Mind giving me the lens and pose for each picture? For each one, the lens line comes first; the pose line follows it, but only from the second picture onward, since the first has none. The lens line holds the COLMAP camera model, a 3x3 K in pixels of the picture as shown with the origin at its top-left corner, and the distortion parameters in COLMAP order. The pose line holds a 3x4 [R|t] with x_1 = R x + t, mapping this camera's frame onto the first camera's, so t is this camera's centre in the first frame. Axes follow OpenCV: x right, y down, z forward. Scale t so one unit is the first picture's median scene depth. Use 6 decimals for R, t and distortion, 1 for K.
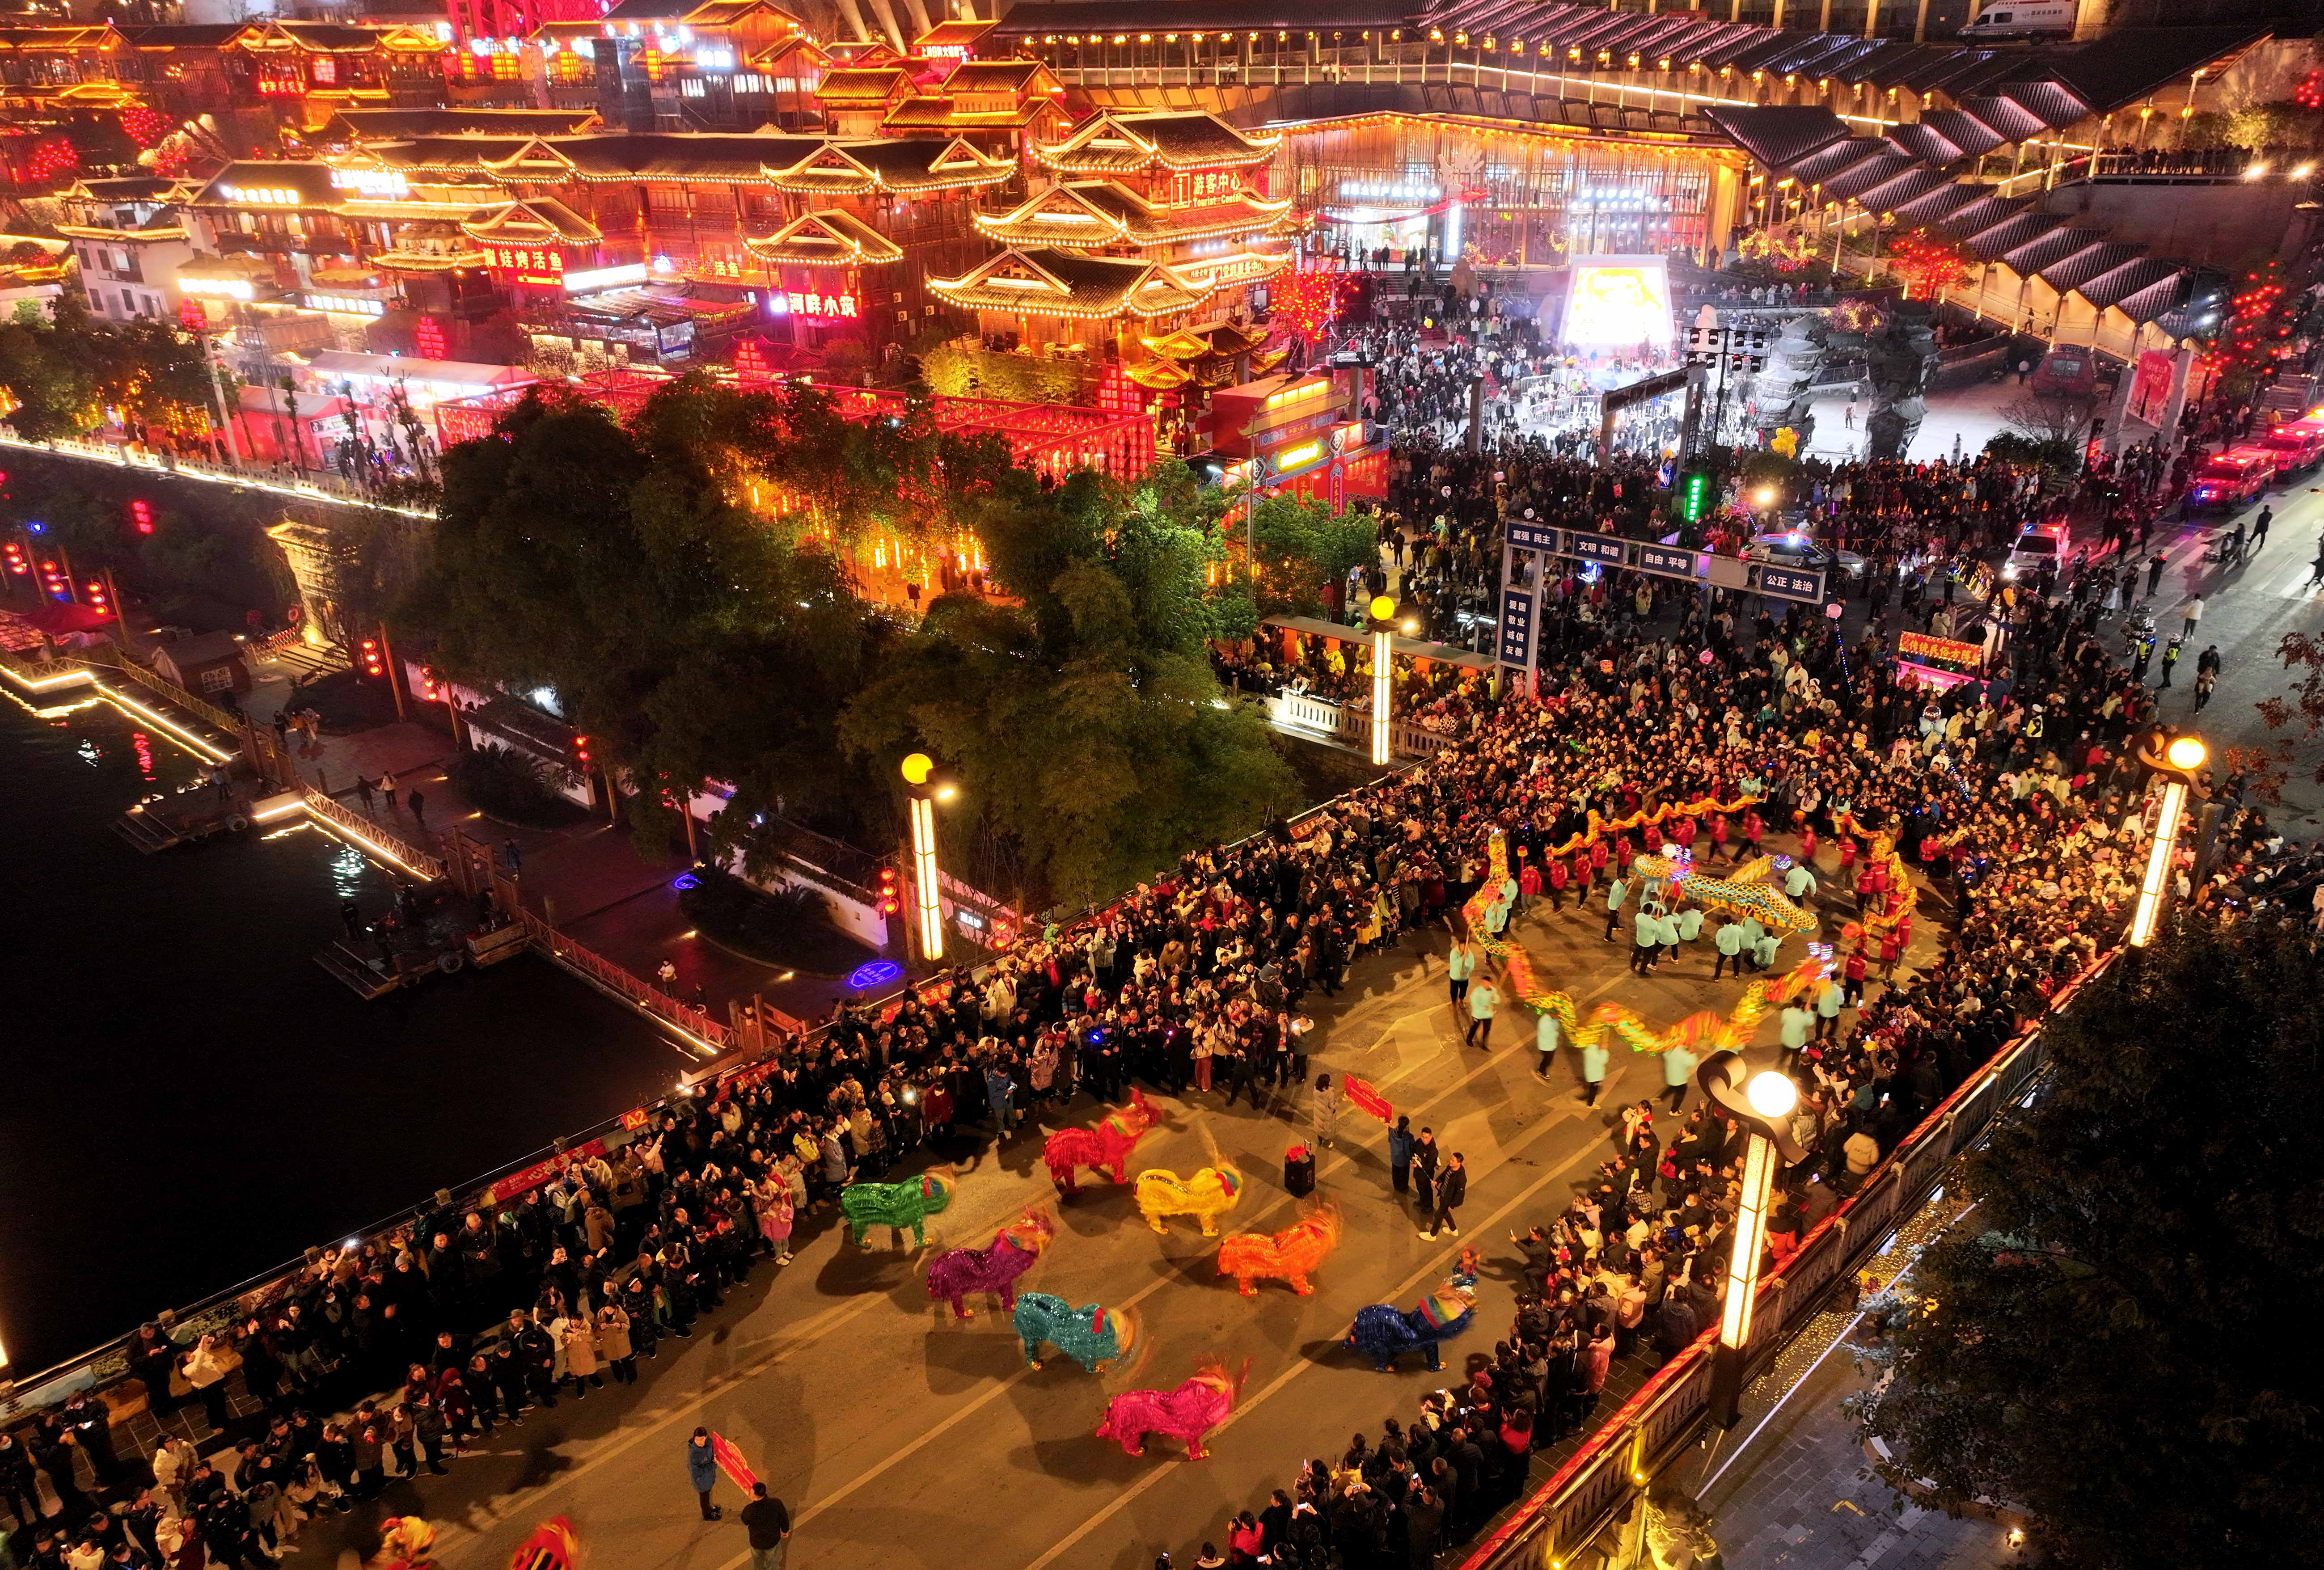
lens RADIAL K [[1704.4, 0, 1177.6], [0, 1704.4, 826.4], [0, 0, 1]] dist [0.005943, 0.009160]
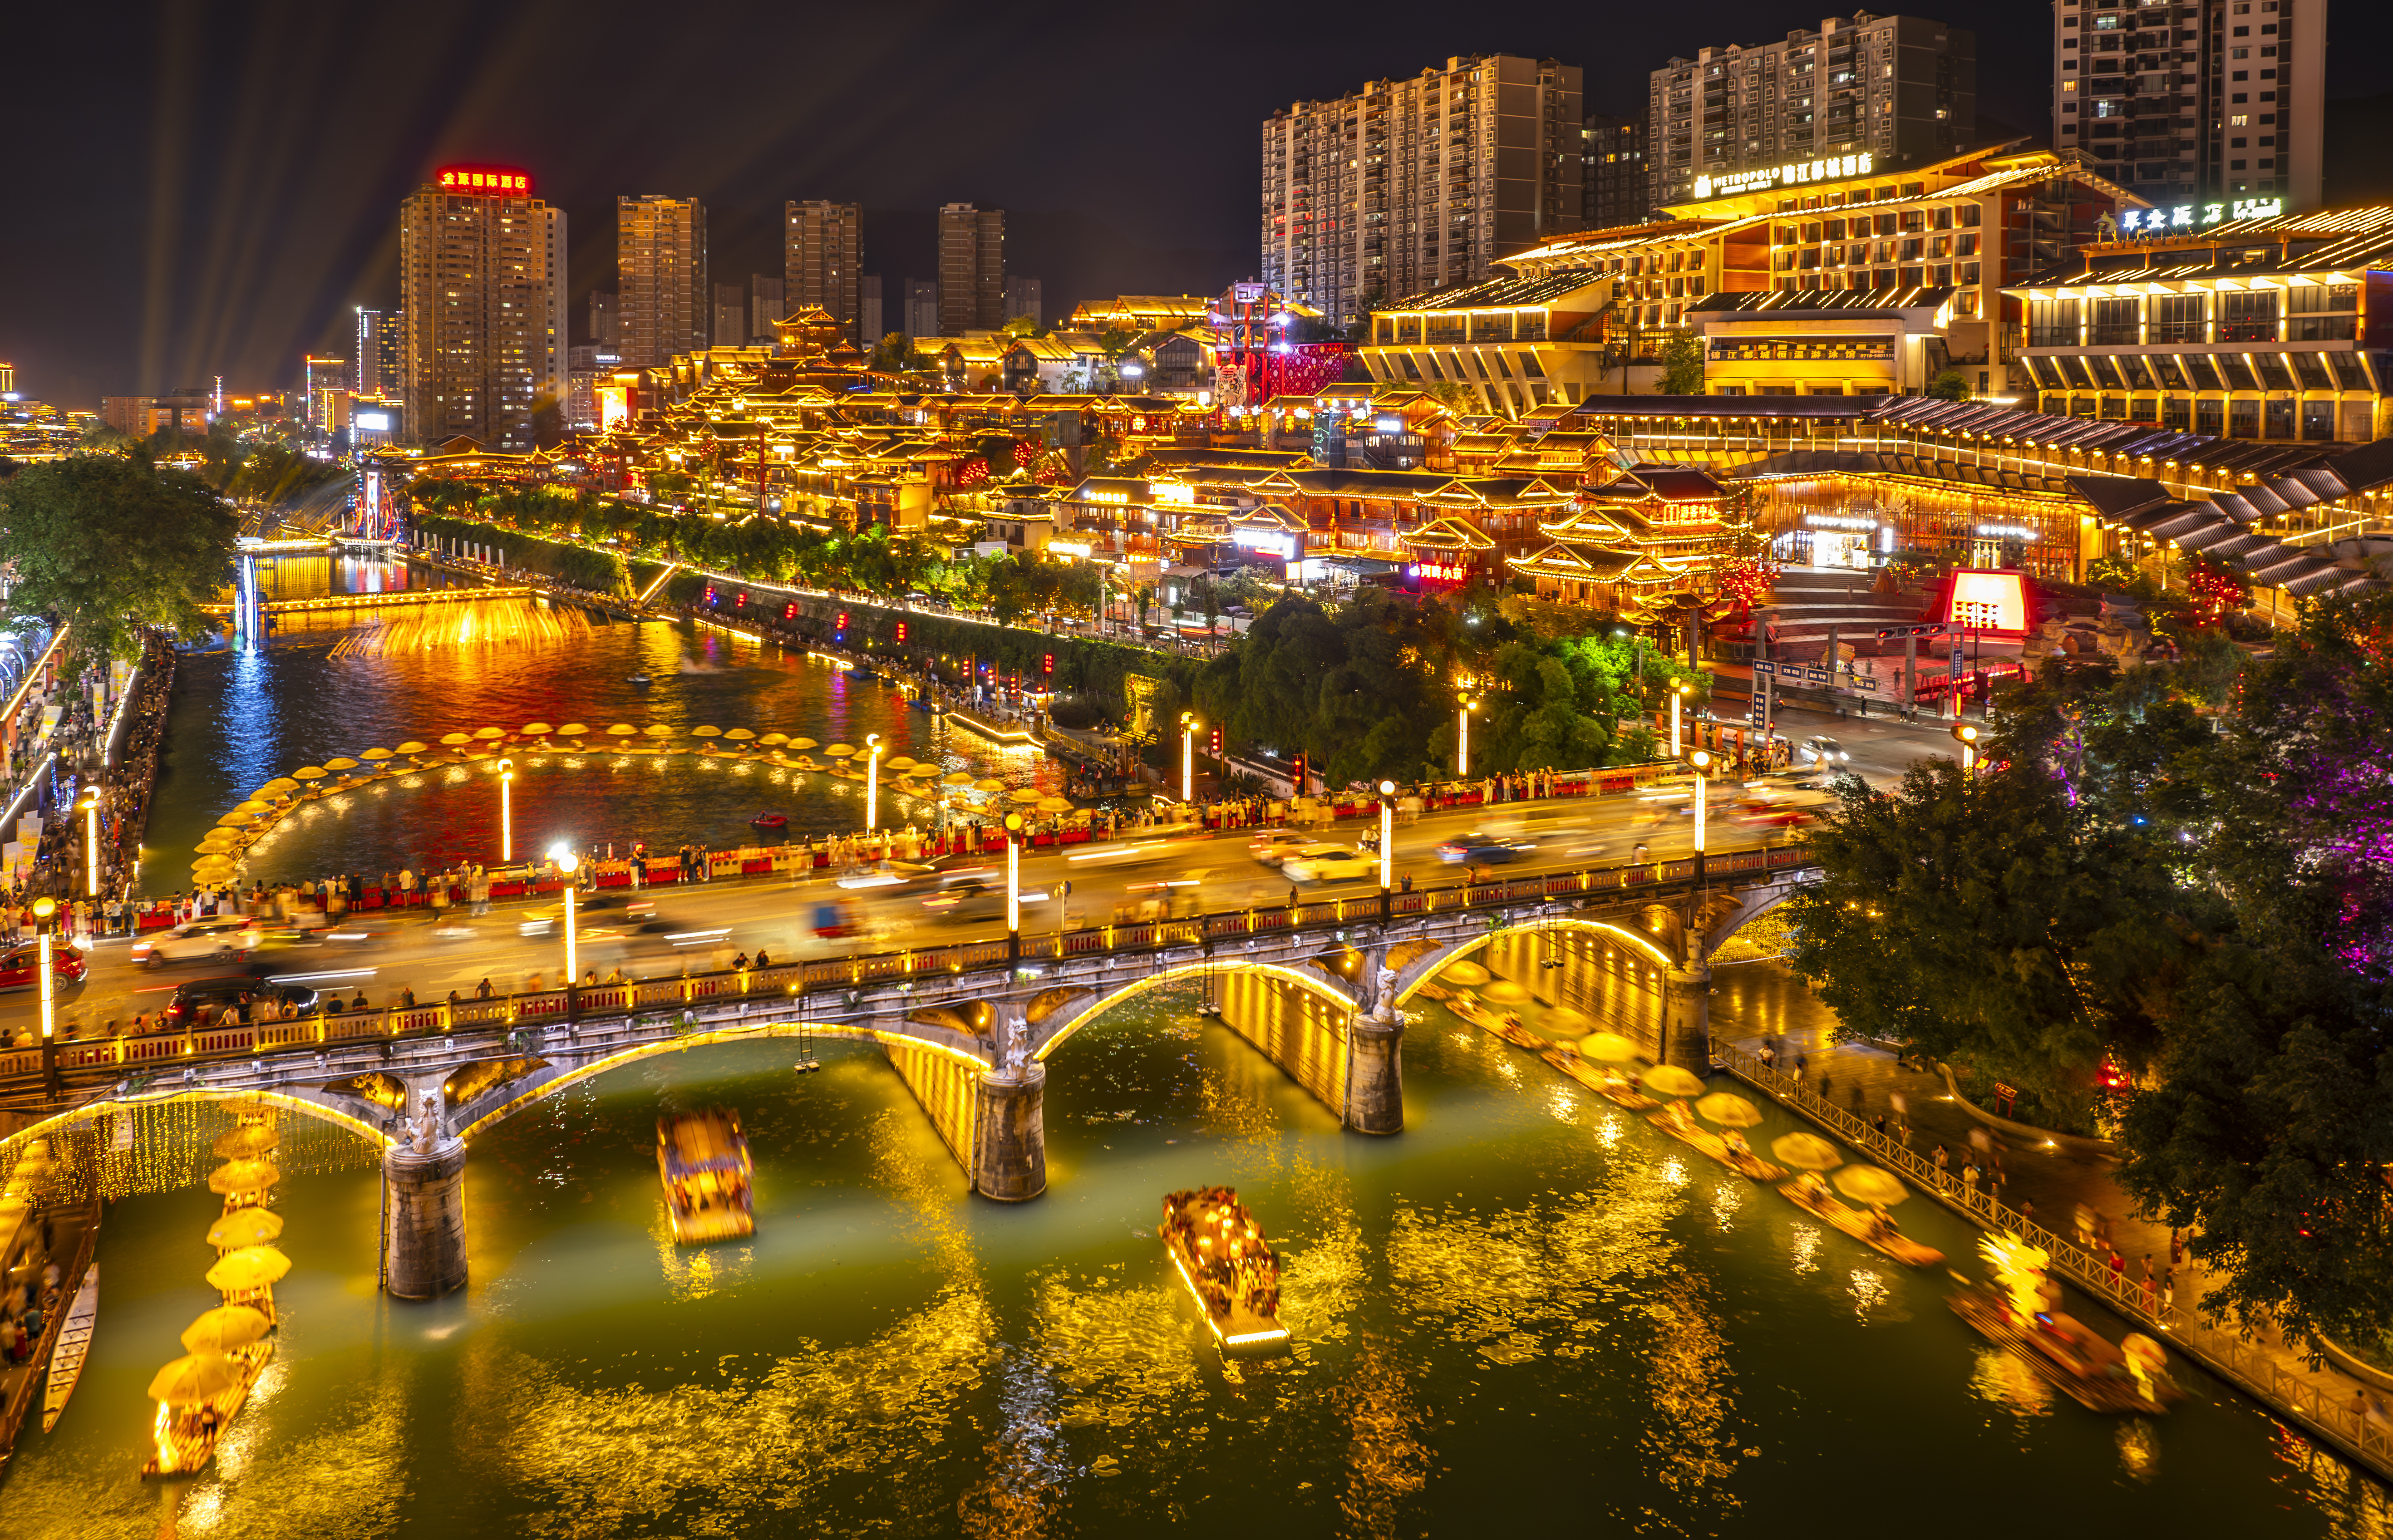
lens RADIAL K [[1692.4, 0, 1104.0], [0, 1692.4, 566.6], [0, 0, 1]] dist [-0.038912, -0.003688]
pose [[0.923327, 0.052482, -0.380412, 0.098082], [-0.170535, 0.943616, -0.283736, 0.185319], [0.344072, 0.326855, 0.880216, -0.485932]]
